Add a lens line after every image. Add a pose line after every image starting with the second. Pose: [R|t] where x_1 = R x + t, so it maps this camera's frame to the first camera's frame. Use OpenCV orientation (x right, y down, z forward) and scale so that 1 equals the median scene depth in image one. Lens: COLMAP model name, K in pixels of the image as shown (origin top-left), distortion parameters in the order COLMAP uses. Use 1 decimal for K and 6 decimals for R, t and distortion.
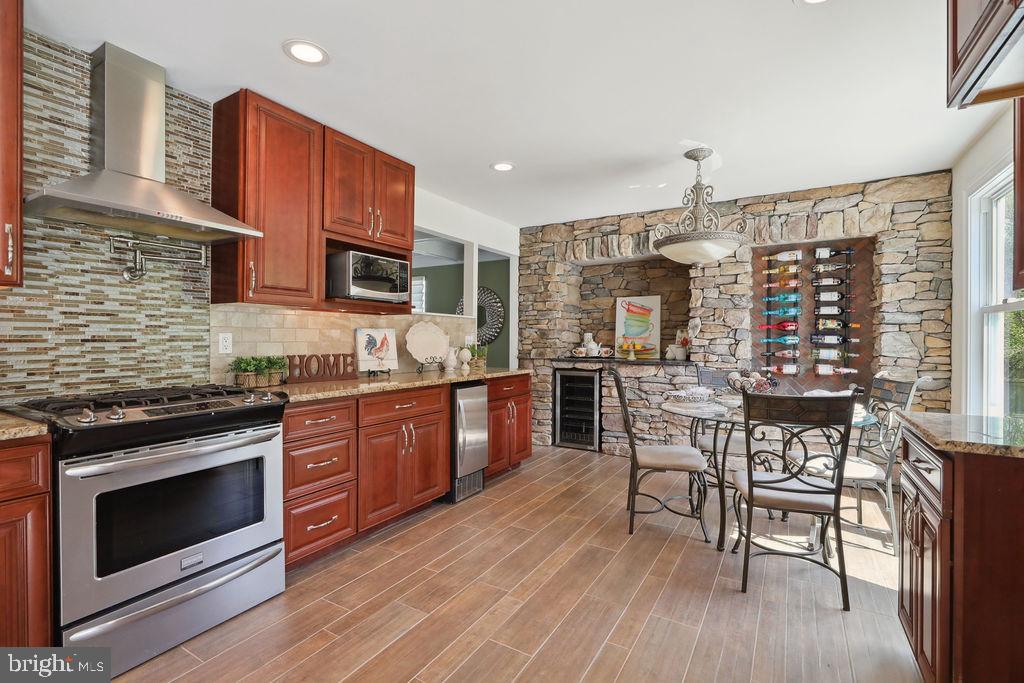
lens RADIAL K [[469.0, 0, 513.2], [0, 469.0, 339.8], [0, 0, 1]] dist [0.000537, 0.001563]
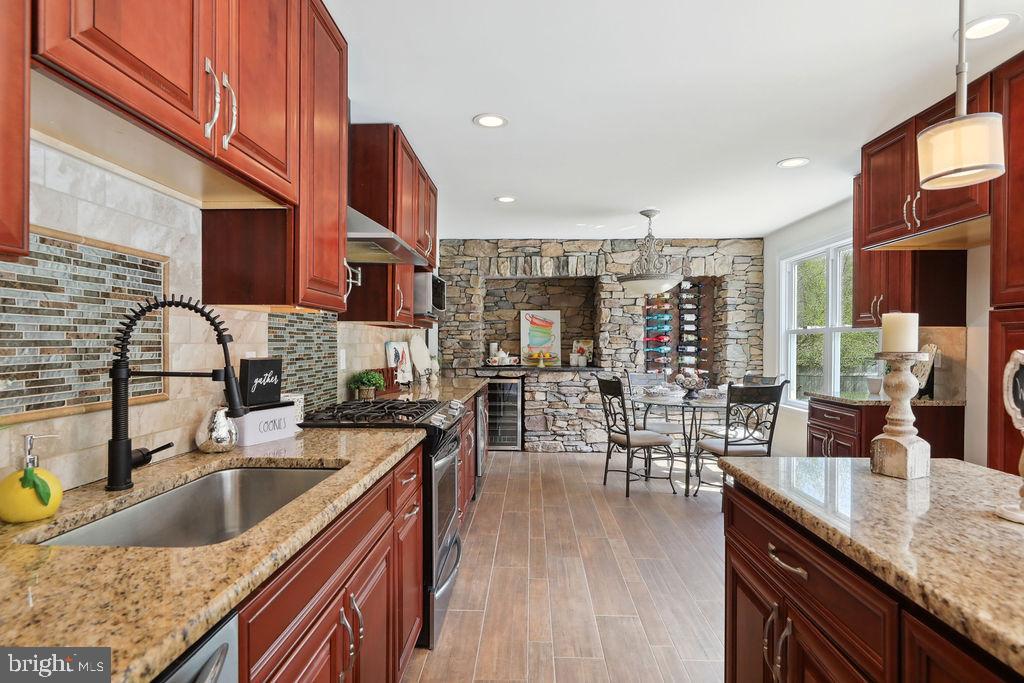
lens RADIAL K [[543.7, 0, 515.3], [0, 543.7, 349.3], [0, 0, 1]] dist [-0.001126, 0.000897]
pose [[0.874290, -0.006124, 0.485365, -0.611771], [0.001695, 0.999953, 0.009564, -0.017799], [-0.485400, -0.007539, 0.874259, -0.153786]]
